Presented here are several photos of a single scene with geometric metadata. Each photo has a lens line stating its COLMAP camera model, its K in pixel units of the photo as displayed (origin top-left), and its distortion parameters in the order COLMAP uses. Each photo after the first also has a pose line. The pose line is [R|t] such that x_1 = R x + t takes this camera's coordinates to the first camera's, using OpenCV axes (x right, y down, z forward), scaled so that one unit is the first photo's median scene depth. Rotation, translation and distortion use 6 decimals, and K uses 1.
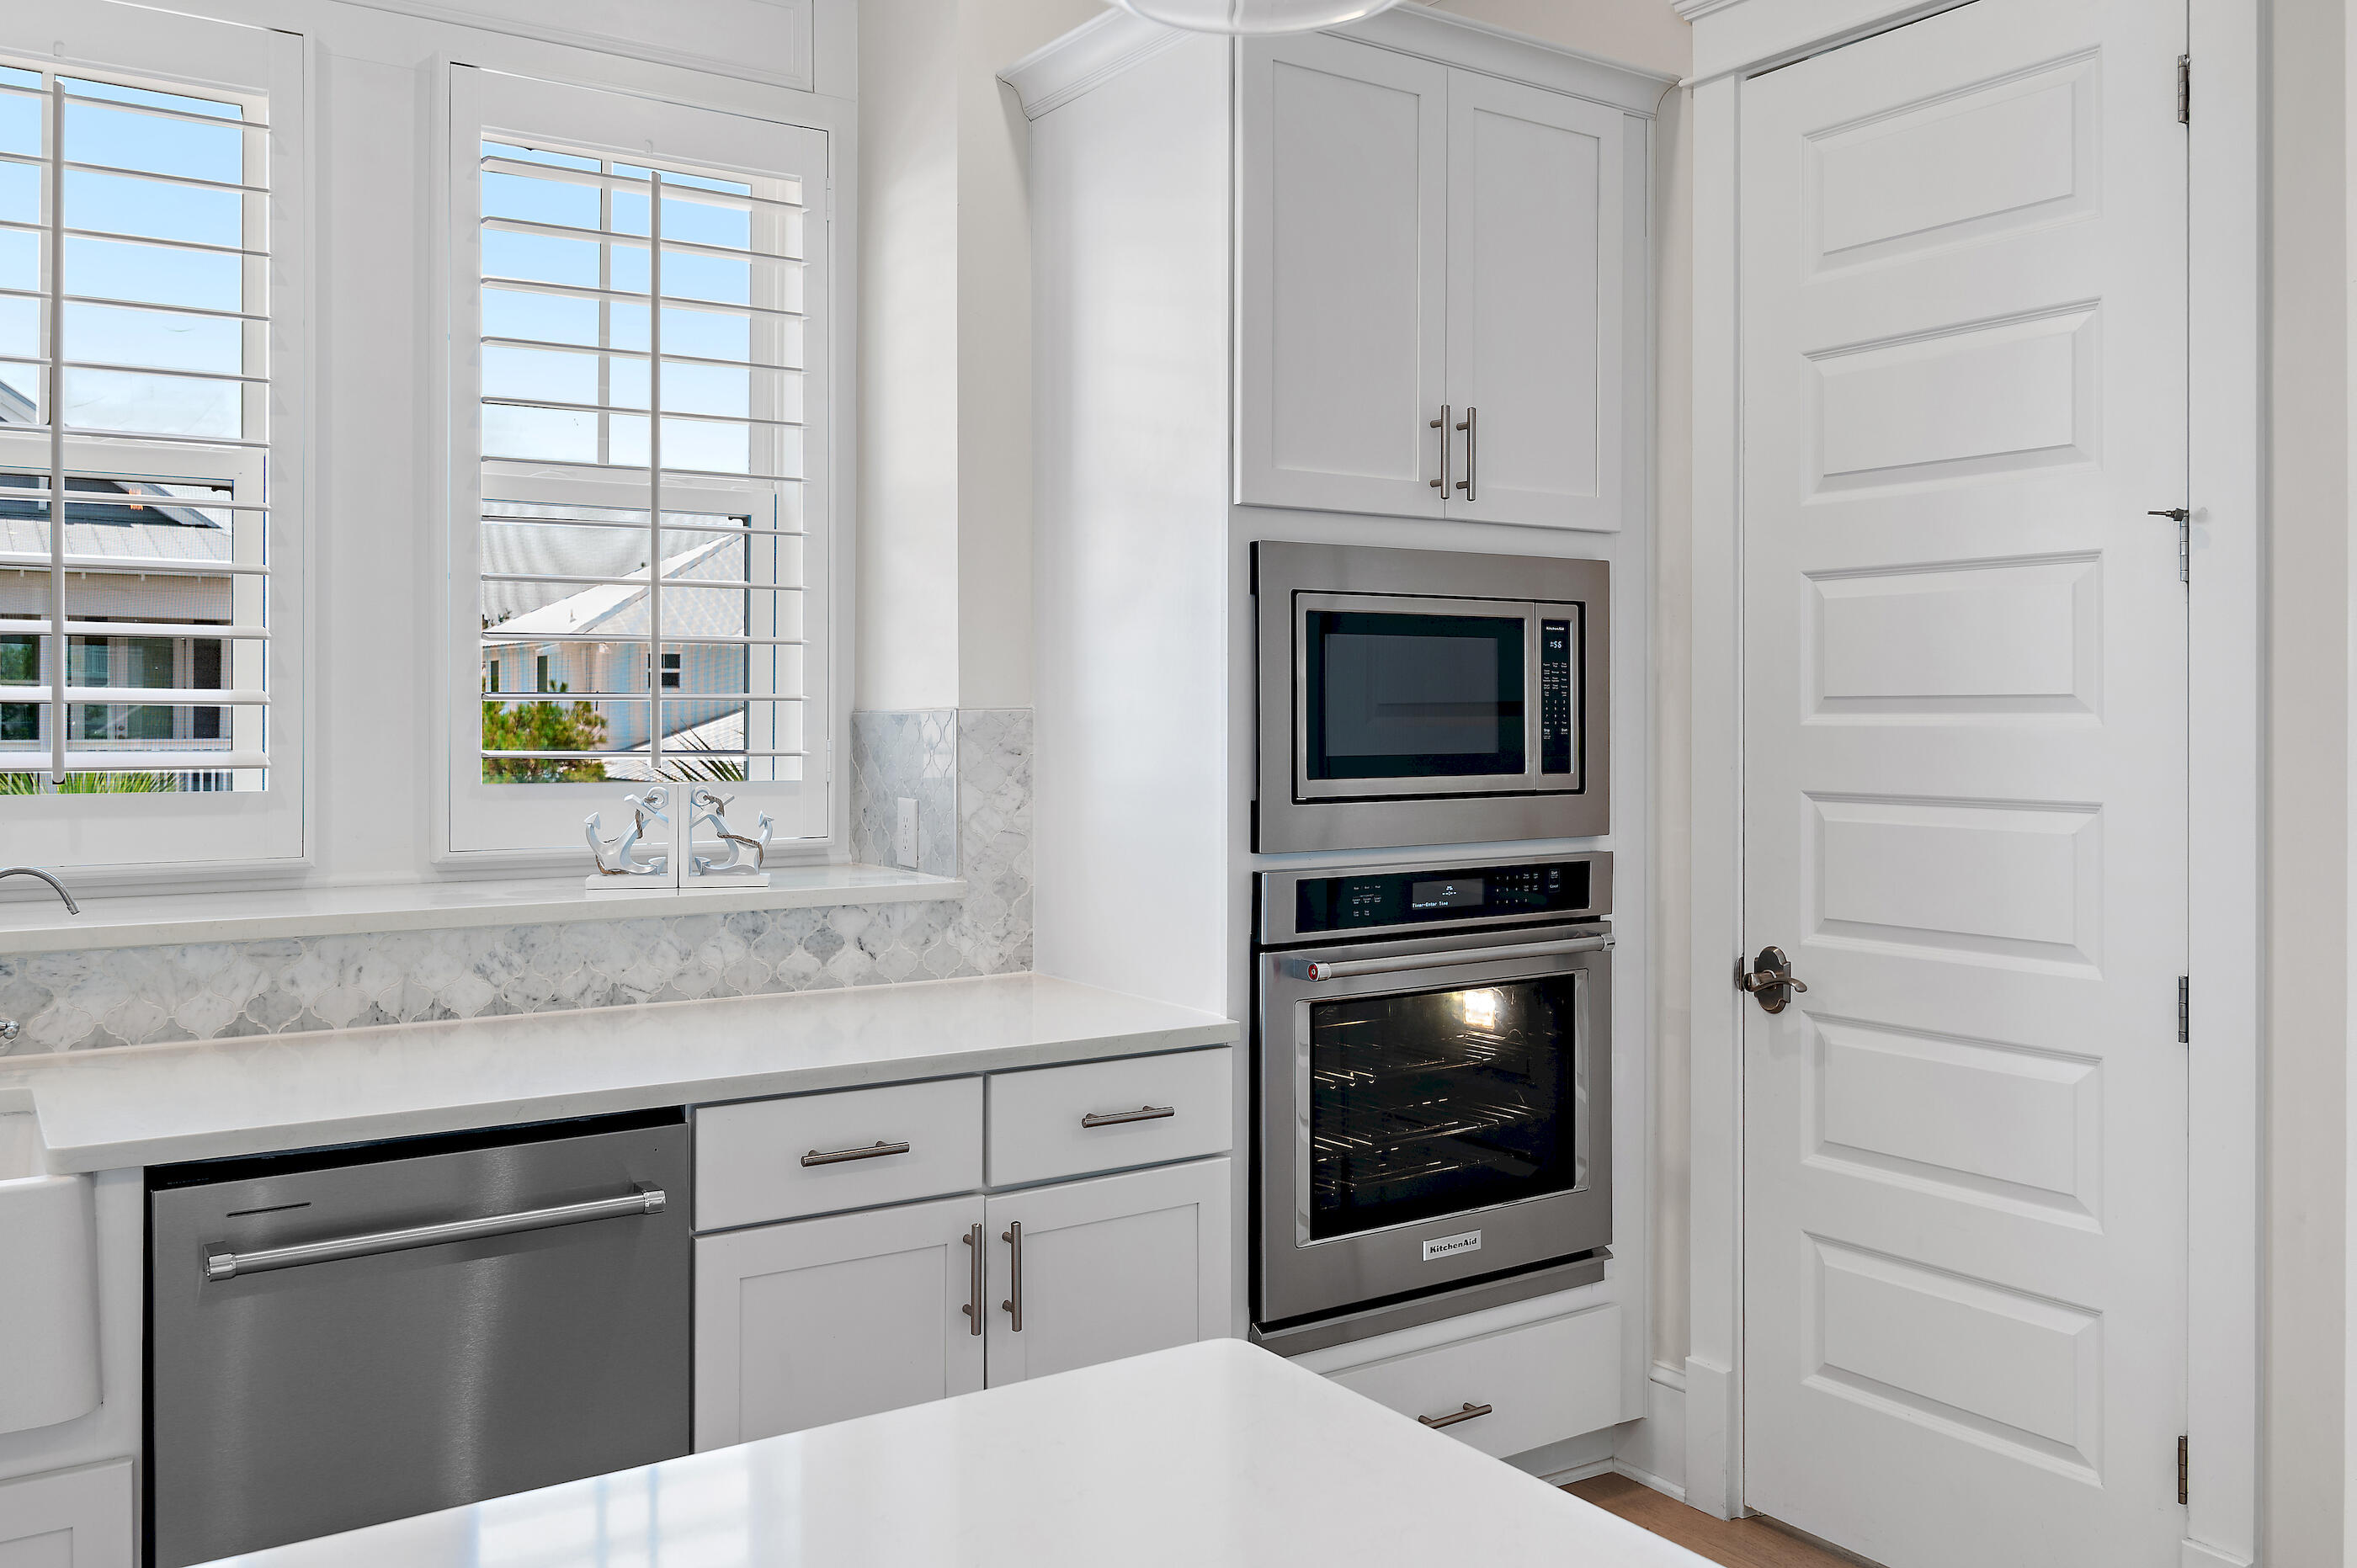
lens RADIAL K [[1919.4, 0, 1191.9], [0, 1919.4, 704.3], [0, 0, 1]] dist [0.008995, 0.006383]
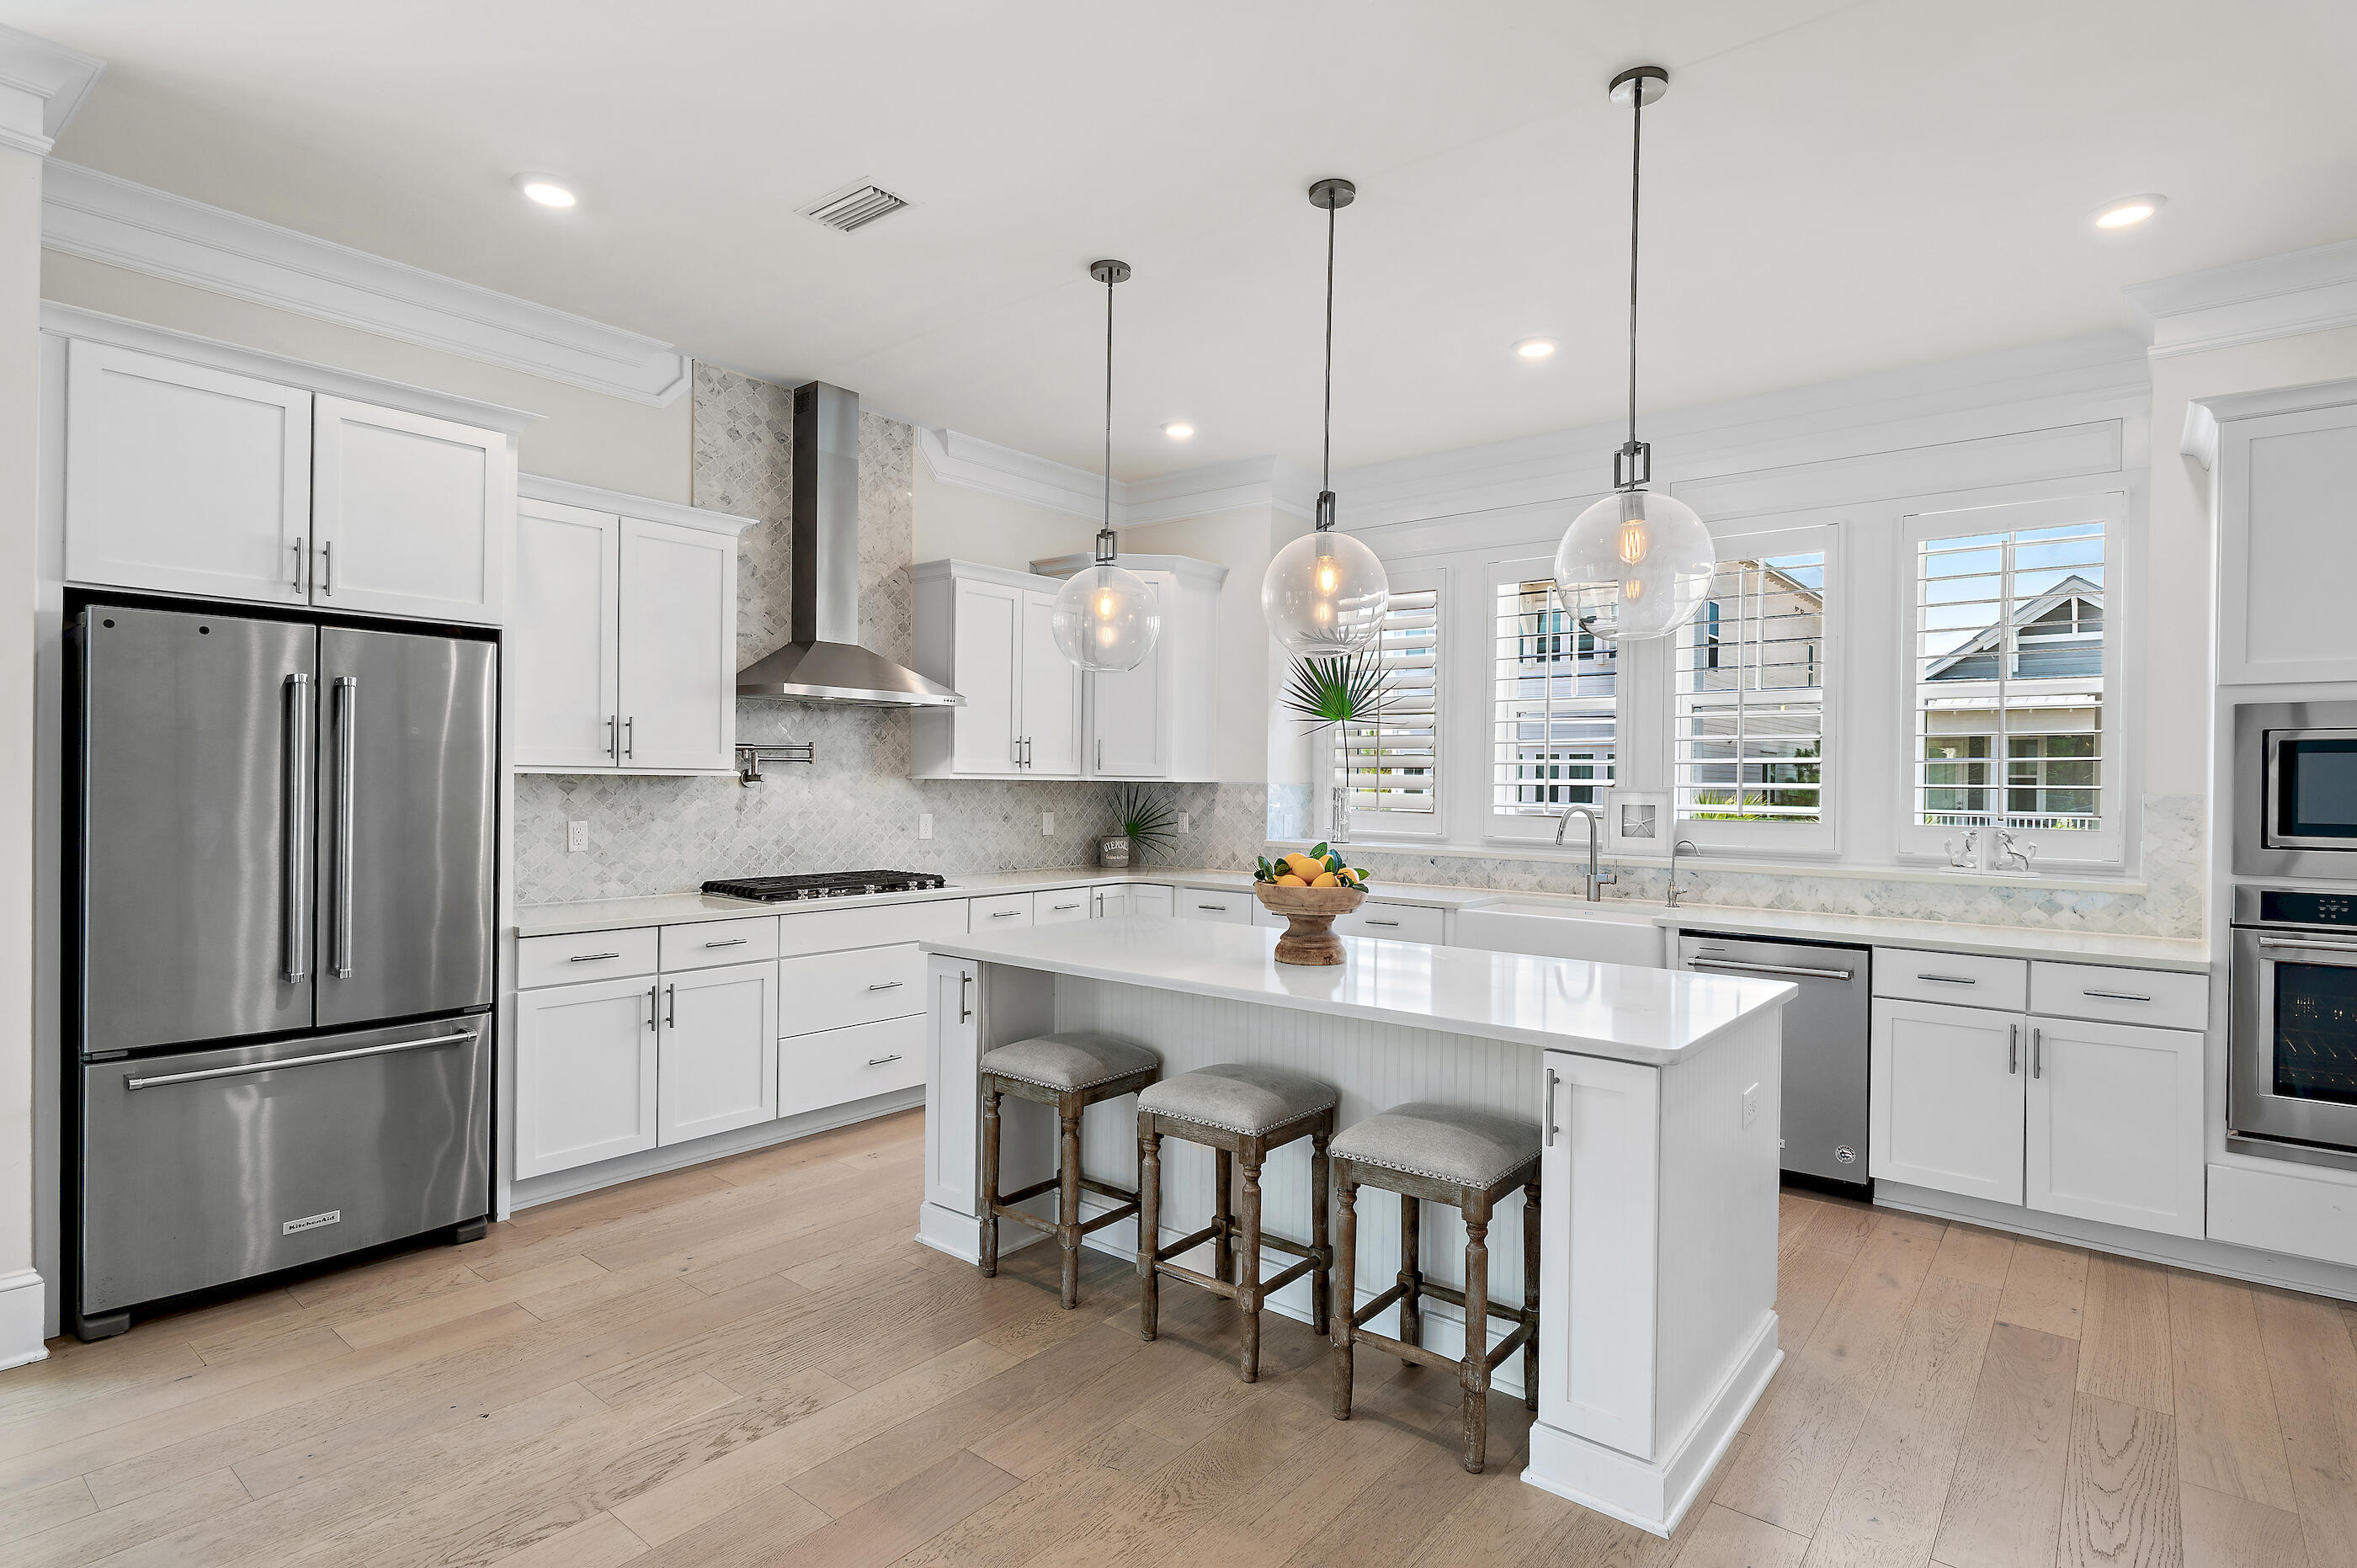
lens RADIAL K [[1186.4, 0, 1171.6], [0, 1186.4, 793.3], [0, 0, 1]] dist [0.002598, -0.000604]
pose [[0.297435, 0.010396, -0.954685, 0.760783], [-0.009091, 0.999926, 0.008056, 0.000058], [0.954699, 0.006282, 0.297508, -0.291591]]
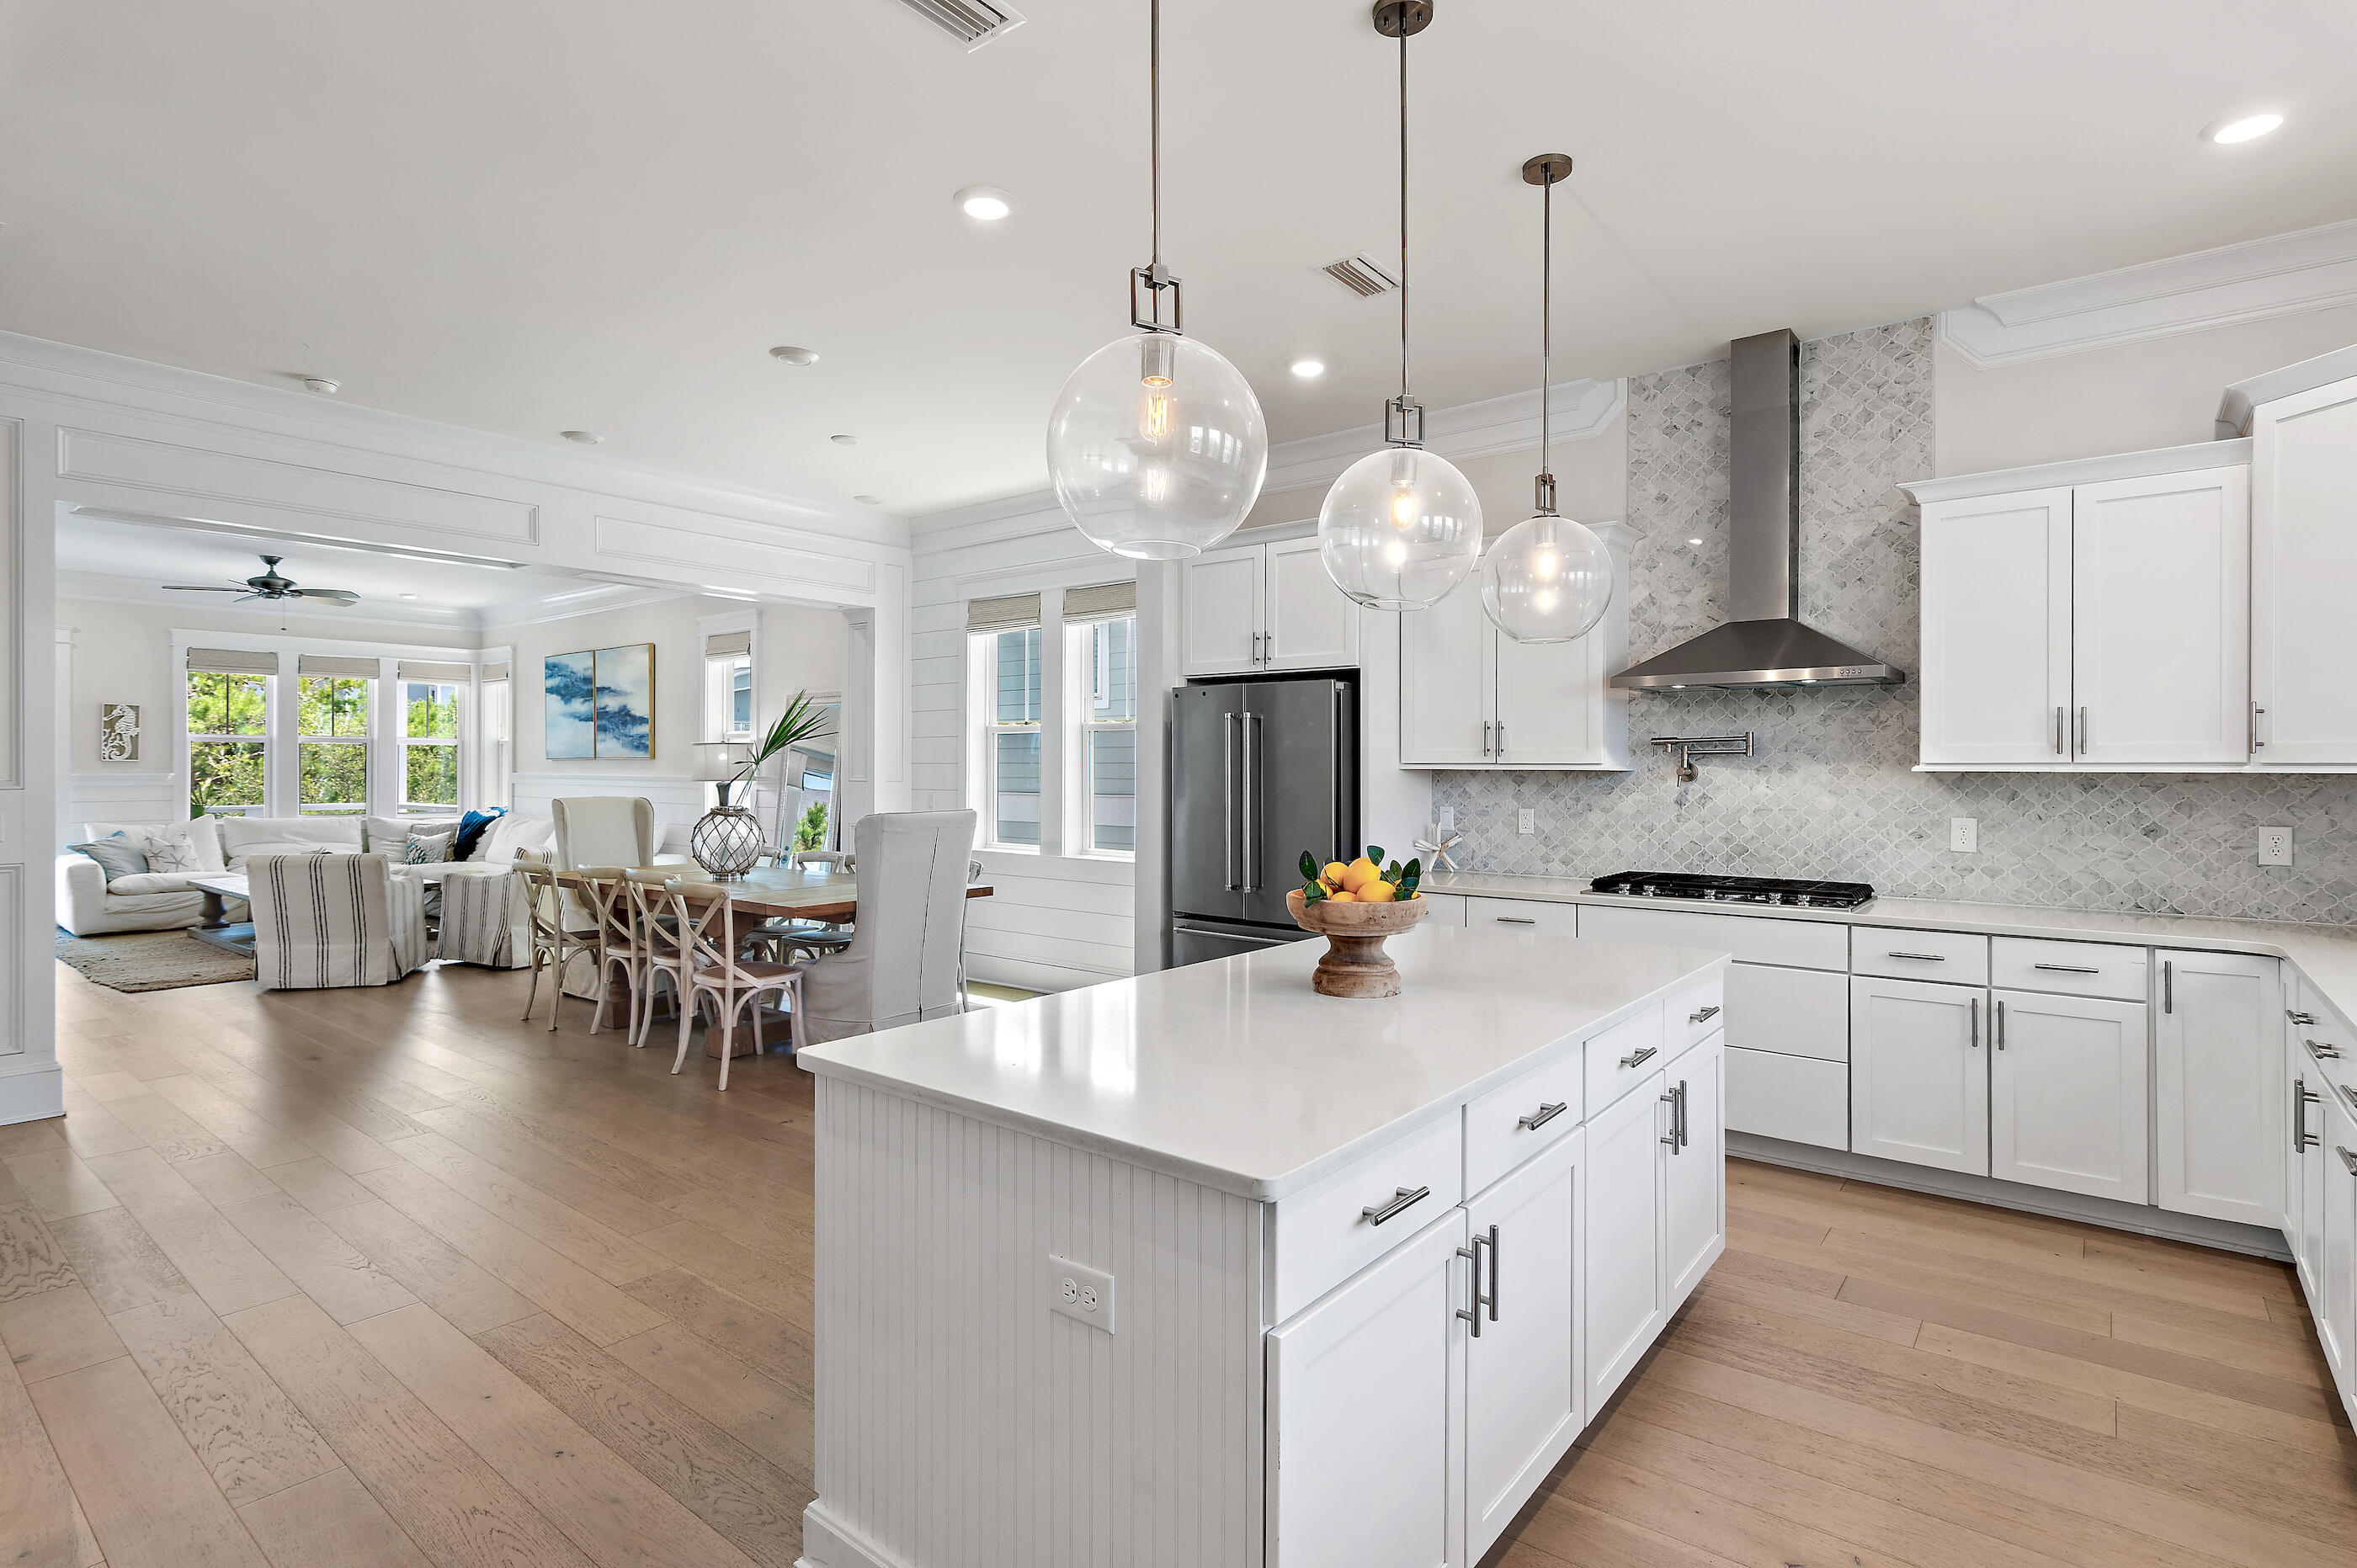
lens RADIAL K [[1152.7, 0, 1198.1], [0, 1152.7, 793.0], [0, 0, 1]] dist [0.007447, -0.000767]
pose [[-0.950726, -0.003186, -0.310016, 0.166429], [-0.008020, 0.999865, 0.014320, 0.008397], [0.309928, 0.016101, -0.950624, 0.878708]]
